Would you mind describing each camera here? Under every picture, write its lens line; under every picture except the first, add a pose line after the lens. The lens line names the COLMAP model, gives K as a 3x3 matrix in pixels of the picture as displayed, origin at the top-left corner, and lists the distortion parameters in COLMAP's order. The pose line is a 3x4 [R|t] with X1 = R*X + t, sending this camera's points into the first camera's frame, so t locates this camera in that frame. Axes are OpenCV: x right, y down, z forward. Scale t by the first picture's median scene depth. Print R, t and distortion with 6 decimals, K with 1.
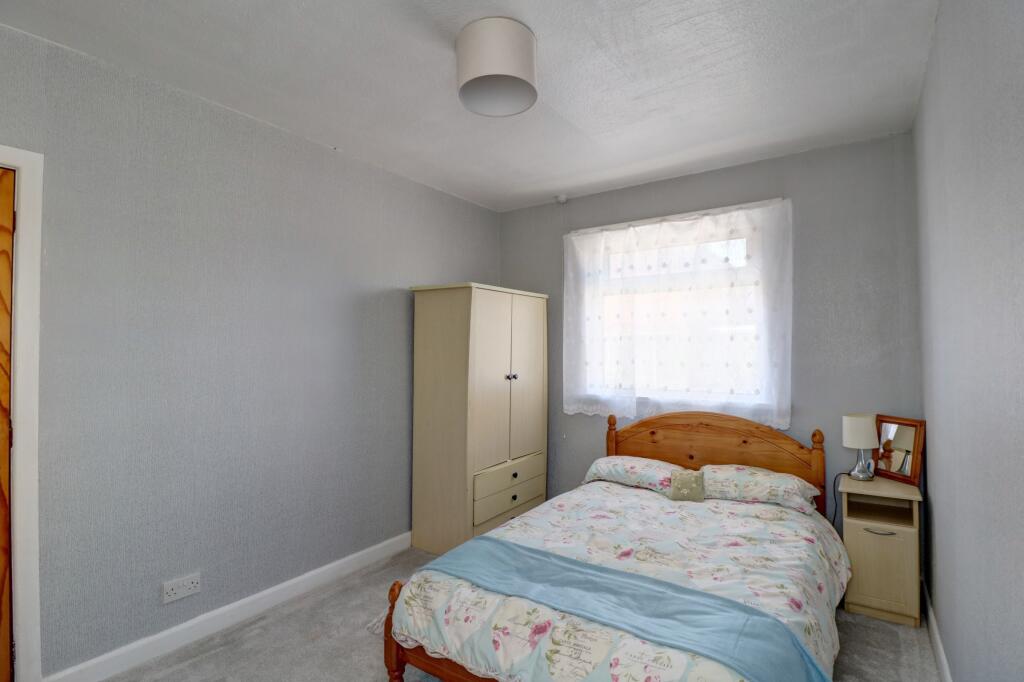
lens RADIAL K [[488.3, 0, 509.6], [0, 488.3, 354.9], [0, 0, 1]] dist [-0.012289, 0.000284]
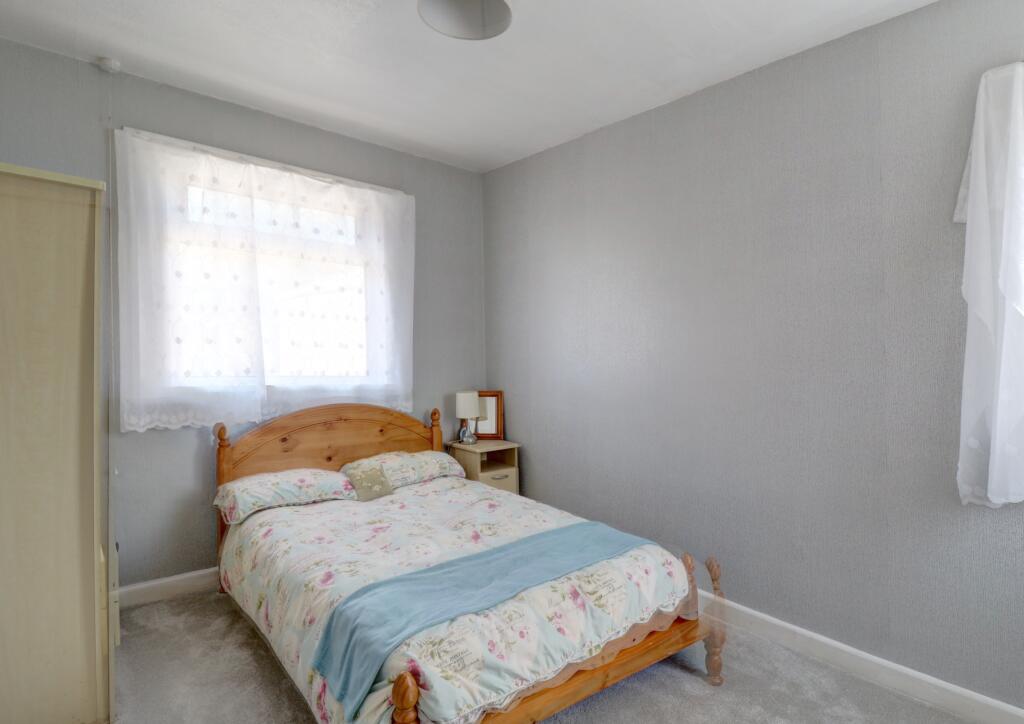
lens RADIAL K [[661.9, 0, 512.4], [0, 661.9, 362.6], [0, 0, 1]] dist [-0.004742, -0.001284]
pose [[0.150366, 0.000432, 0.988630, -0.858918], [-0.005493, 0.999985, 0.000399, 0.045081], [-0.988615, -0.005491, 0.150366, 0.585669]]
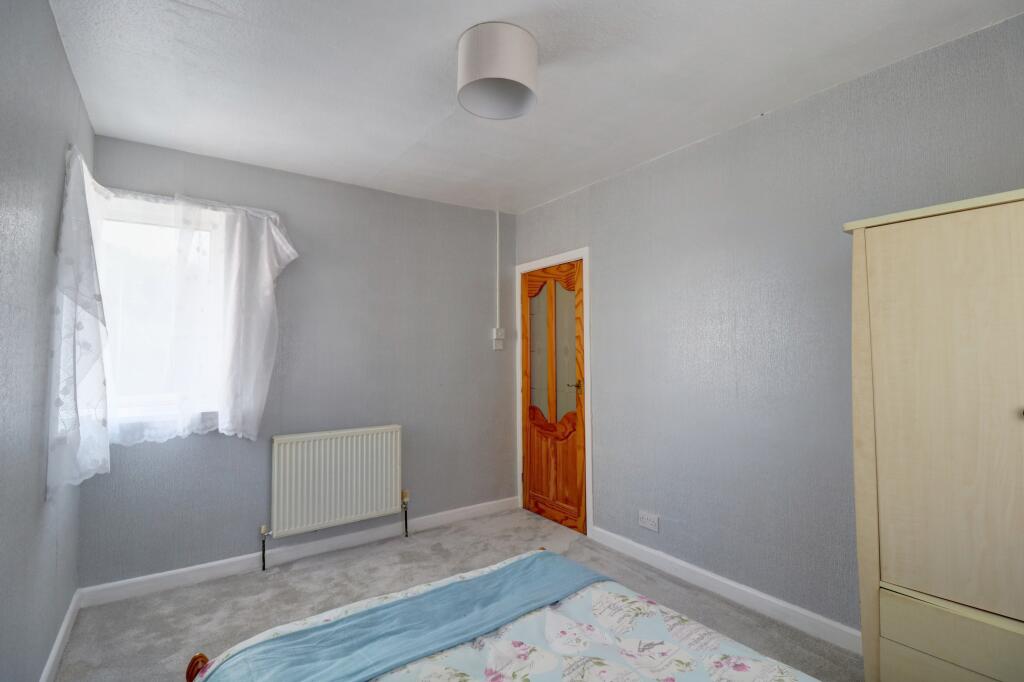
lens RADIAL K [[480.9, 0, 518.1], [0, 480.9, 339.0], [0, 0, 1]] dist [-0.001343, -0.000436]
pose [[-0.326086, -0.013218, -0.945248, 0.660584], [0.009495, 0.999806, -0.017257, -0.014493], [0.945292, -0.014602, -0.325898, 0.983281]]
